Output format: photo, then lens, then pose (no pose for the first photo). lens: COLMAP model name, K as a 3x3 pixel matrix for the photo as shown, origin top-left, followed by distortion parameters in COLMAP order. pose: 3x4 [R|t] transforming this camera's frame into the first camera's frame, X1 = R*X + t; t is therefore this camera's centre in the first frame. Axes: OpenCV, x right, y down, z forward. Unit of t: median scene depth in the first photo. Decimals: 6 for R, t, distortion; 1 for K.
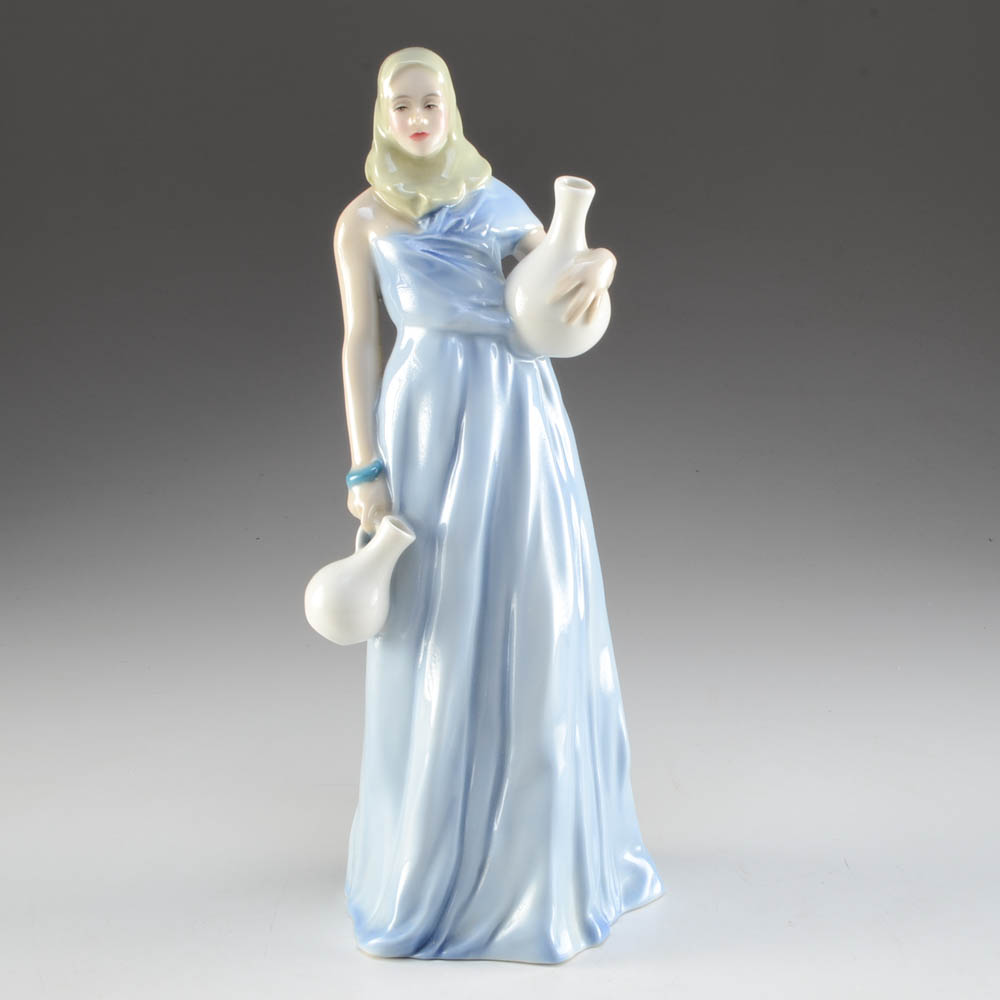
lens RADIAL K [[2061.7, 0, 502.1], [0, 2061.7, 499.1], [0, 0, 1]] dist [-0.090274, 0.000000]
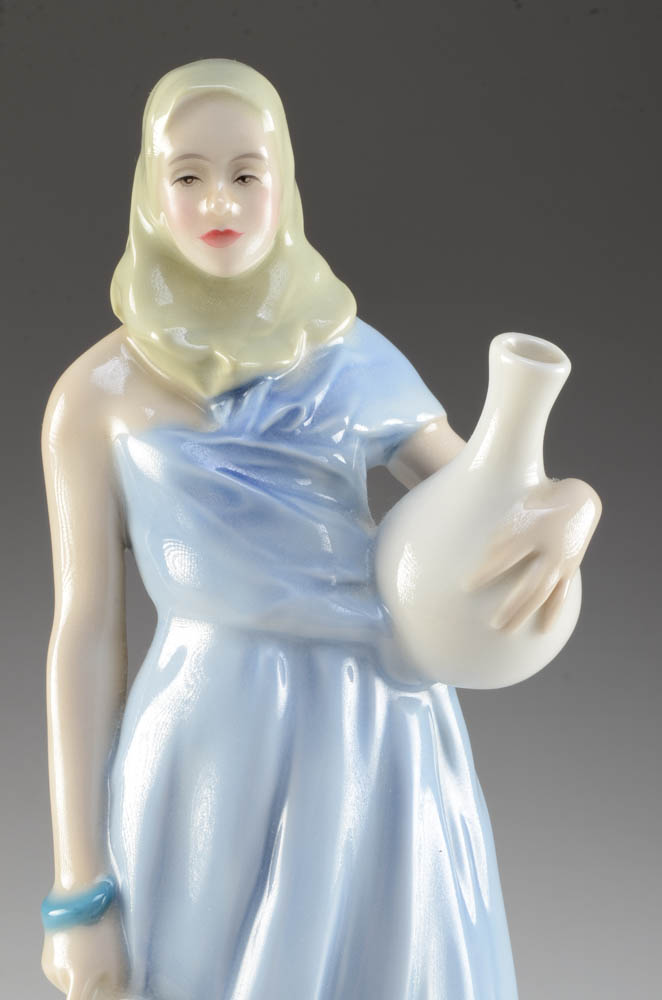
lens RADIAL K [[2180.6, 0, 328.0], [0, 2180.6, 500.2], [0, 0, 1]] dist [-0.019520, 0.000000]
pose [[0.998474, 0.047503, 0.028178, -0.025890], [-0.046857, 0.998634, -0.023137, -0.100923], [-0.029238, 0.021782, 0.999335, 0.467965]]
